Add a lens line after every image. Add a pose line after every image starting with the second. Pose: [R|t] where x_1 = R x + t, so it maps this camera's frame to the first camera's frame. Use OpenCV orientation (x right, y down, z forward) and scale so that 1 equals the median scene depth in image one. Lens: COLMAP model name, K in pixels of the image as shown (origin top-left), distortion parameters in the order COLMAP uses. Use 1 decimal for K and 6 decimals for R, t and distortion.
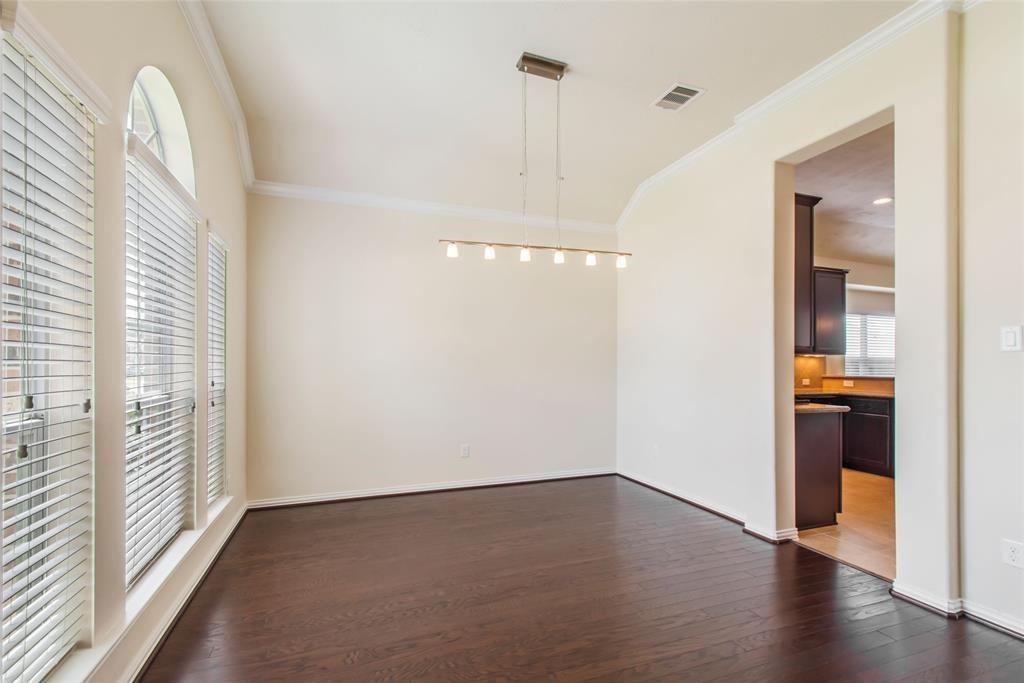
lens RADIAL K [[463.7, 0, 508.5], [0, 463.7, 360.5], [0, 0, 1]] dist [0.013514, -0.002118]
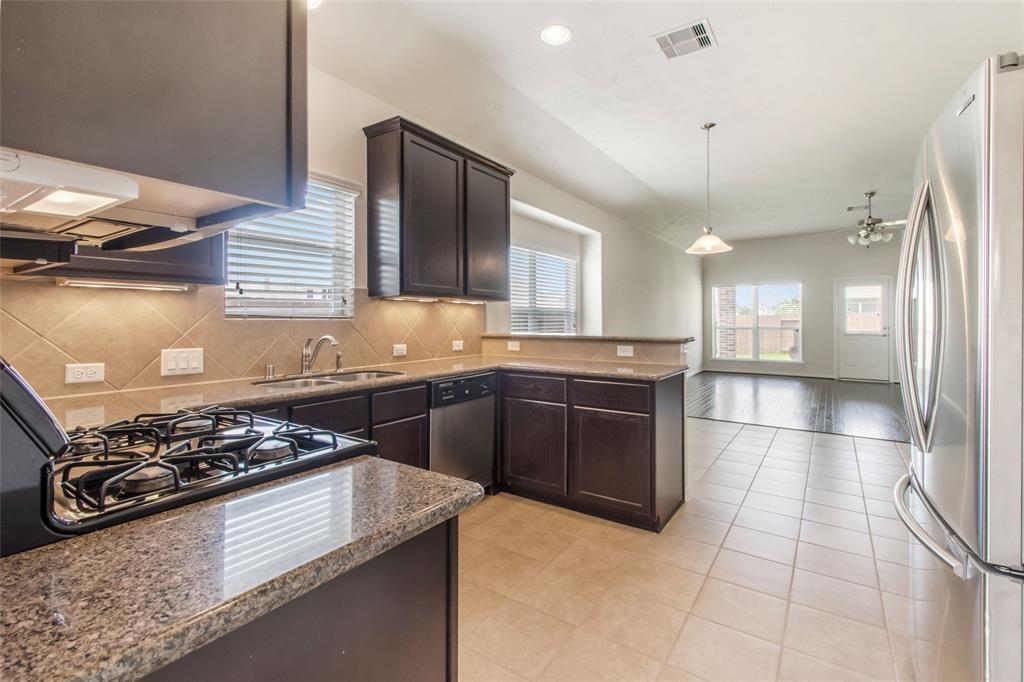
lens RADIAL K [[463.7, 0, 517.1], [0, 463.7, 317.8], [0, 0, 1]] dist [0.013514, -0.002118]
pose [[0.814116, -0.004391, 0.580685, 0.607099], [0.001309, 0.999983, 0.005726, 0.011858], [-0.580700, -0.003901, 0.814108, 0.801772]]
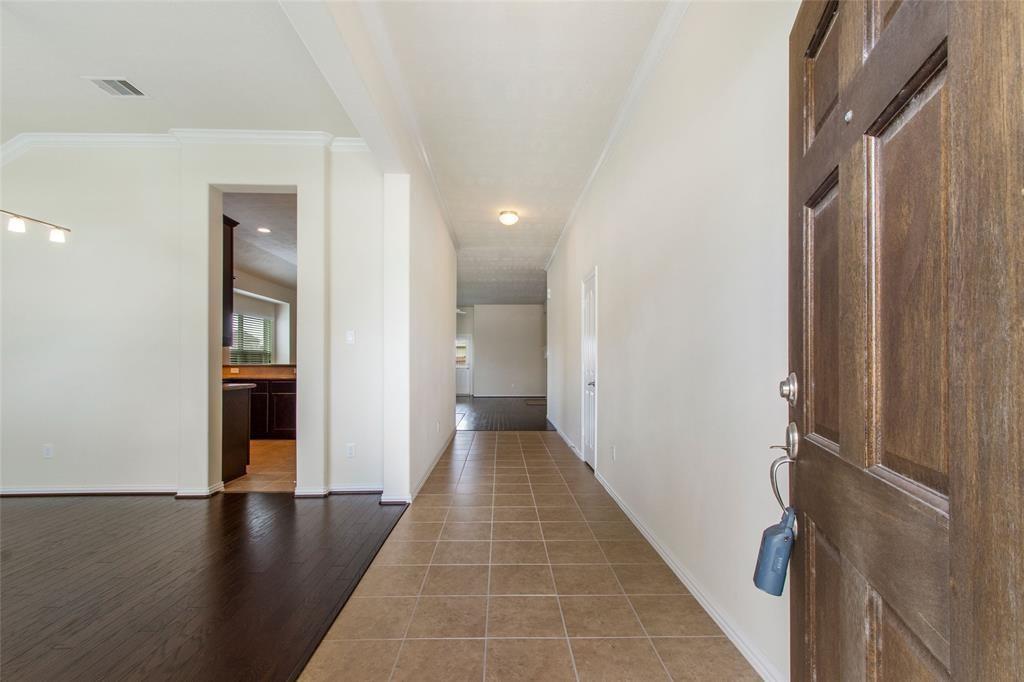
lens RADIAL K [[463.7, 0, 523.0], [0, 463.7, 356.6], [0, 0, 1]] dist [0.013514, -0.002118]
pose [[0.314988, 0.007483, 0.949066, -0.312229], [-0.009565, 0.999943, -0.004710, 0.019809], [-0.949047, -0.007594, 0.315042, -0.156453]]
